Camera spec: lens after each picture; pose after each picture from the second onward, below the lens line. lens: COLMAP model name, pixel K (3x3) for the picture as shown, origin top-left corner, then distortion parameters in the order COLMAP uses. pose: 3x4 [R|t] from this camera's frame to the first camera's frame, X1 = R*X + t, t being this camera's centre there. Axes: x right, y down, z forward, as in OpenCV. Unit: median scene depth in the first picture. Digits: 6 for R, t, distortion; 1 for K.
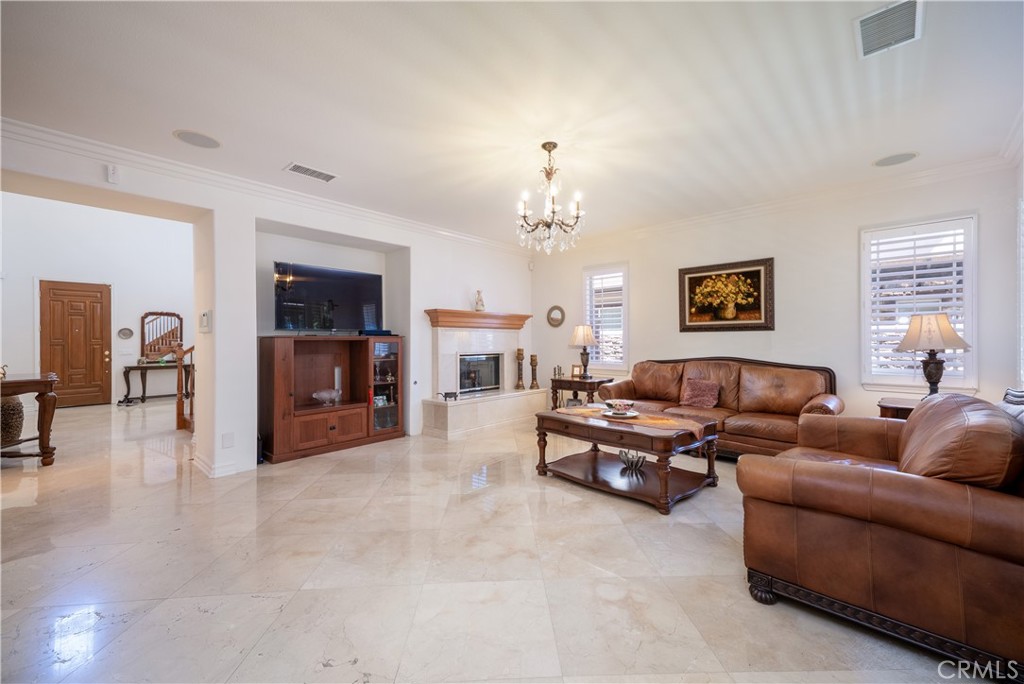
lens RADIAL K [[411.4, 0, 509.0], [0, 411.4, 338.2], [0, 0, 1]] dist [0.033851, 0.000003]
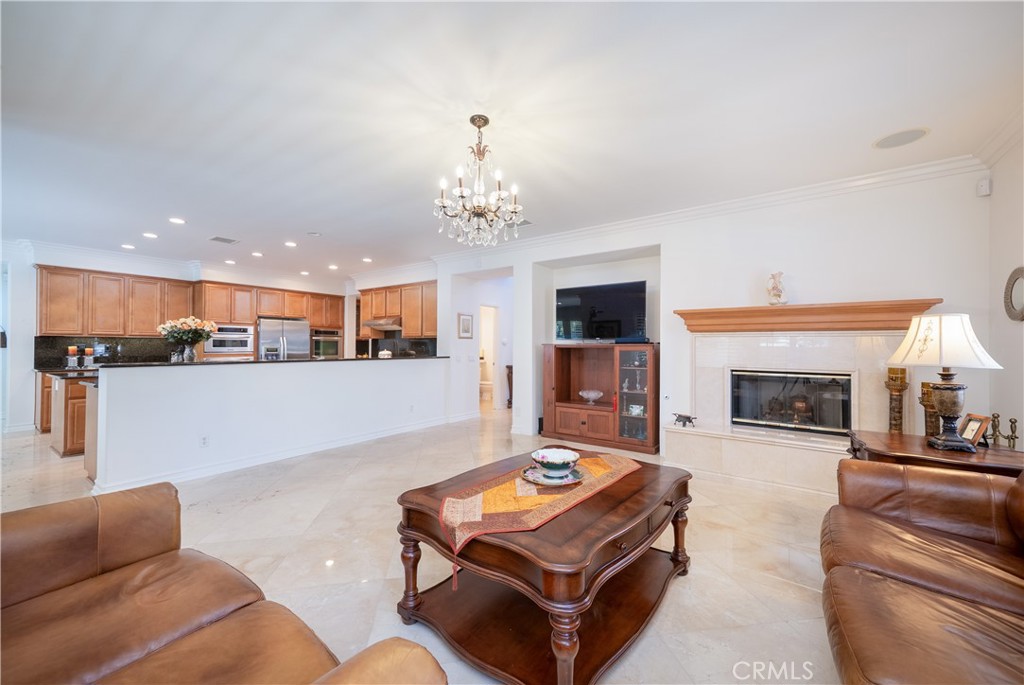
lens RADIAL K [[386.0, 0, 526.7], [0, 386.0, 343.2], [0, 0, 1]] dist [0.016571, -0.000059]
pose [[0.155342, -0.003455, -0.987855, 0.586583], [-0.001597, 0.999992, -0.003748, -0.003029], [0.987859, 0.002160, 0.155336, 0.636812]]
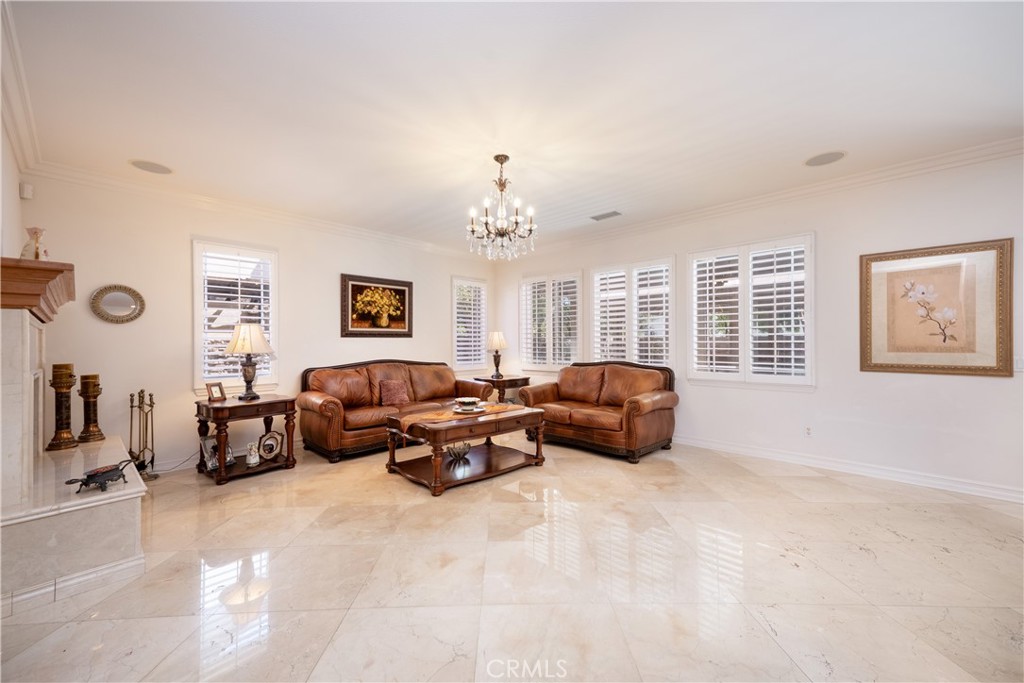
lens RADIAL K [[411.4, 0, 509.0], [0, 411.4, 337.7], [0, 0, 1]] dist [0.033851, 0.000003]
pose [[0.034316, 0.018838, 0.999233, -0.615934], [0.001083, 0.999821, -0.018886, 0.006113], [-0.999410, 0.001730, 0.034289, 0.619444]]
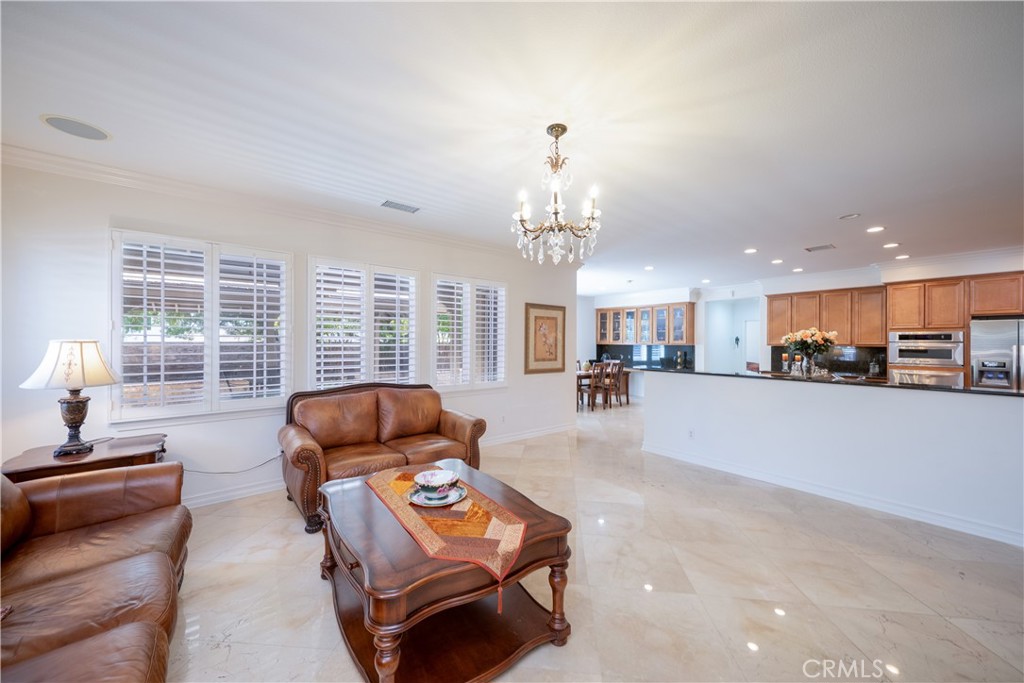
lens RADIAL K [[392.1, 0, 507.7], [0, 392.1, 343.8], [0, 0, 1]] dist [0.021872, -0.000009]
pose [[-0.988452, 0.001339, 0.151527, 0.050485], [0.001608, 0.999997, 0.001654, -0.038354], [-0.151525, 0.001879, -0.988452, 1.148806]]
